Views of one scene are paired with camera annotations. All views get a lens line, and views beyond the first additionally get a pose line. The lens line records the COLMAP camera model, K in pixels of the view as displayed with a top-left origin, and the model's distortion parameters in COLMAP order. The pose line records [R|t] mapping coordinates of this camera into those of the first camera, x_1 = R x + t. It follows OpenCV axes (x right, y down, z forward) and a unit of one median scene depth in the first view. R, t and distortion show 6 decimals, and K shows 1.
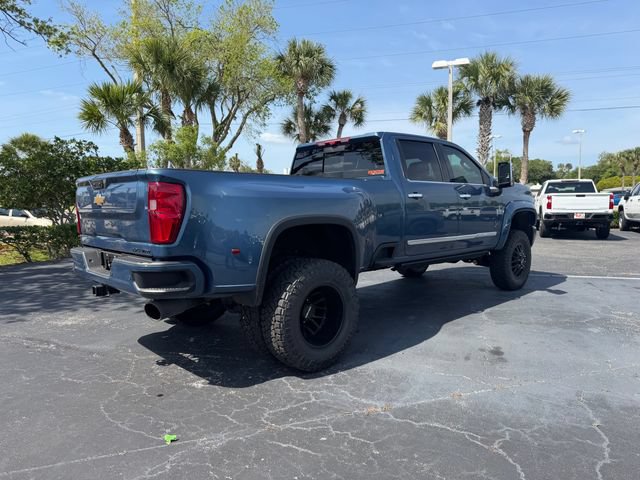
lens RADIAL K [[448.8, 0, 317.0], [0, 448.8, 243.2], [0, 0, 1]] dist [0.057134, -0.089570]
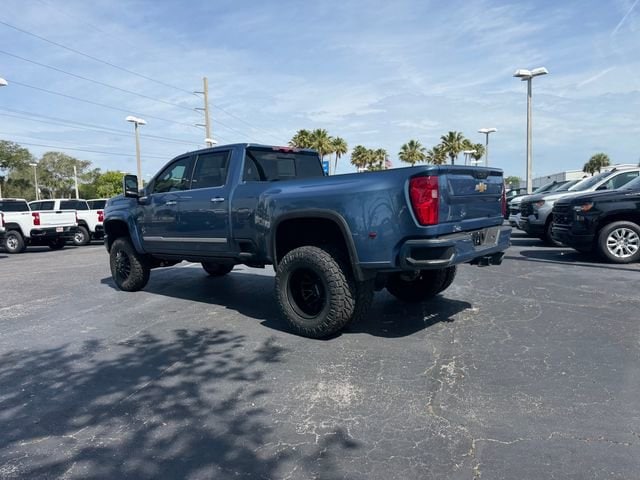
lens RADIAL K [[447.2, 0, 314.2], [0, 447.2, 240.0], [0, 0, 1]] dist [0.068418, -0.090601]
pose [[-0.082422, -0.061424, 0.994703, -0.379124], [0.134874, 0.988229, 0.072200, -0.023503], [-0.987429, 0.140111, -0.073167, 0.353432]]
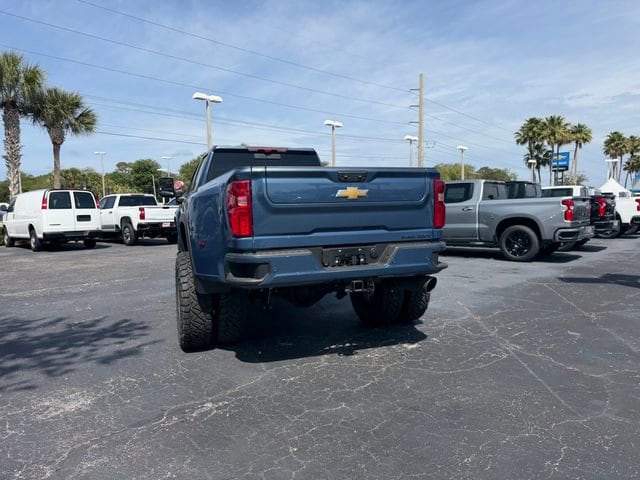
lens RADIAL K [[447.2, 0, 314.2], [0, 447.2, 240.0], [0, 0, 1]] dist [0.068418, -0.090601]
pose [[0.403070, -0.059659, 0.913223, -0.317743], [0.101052, 0.994672, 0.020379, -0.005077], [-0.909573, 0.084069, 0.406951, 0.157165]]
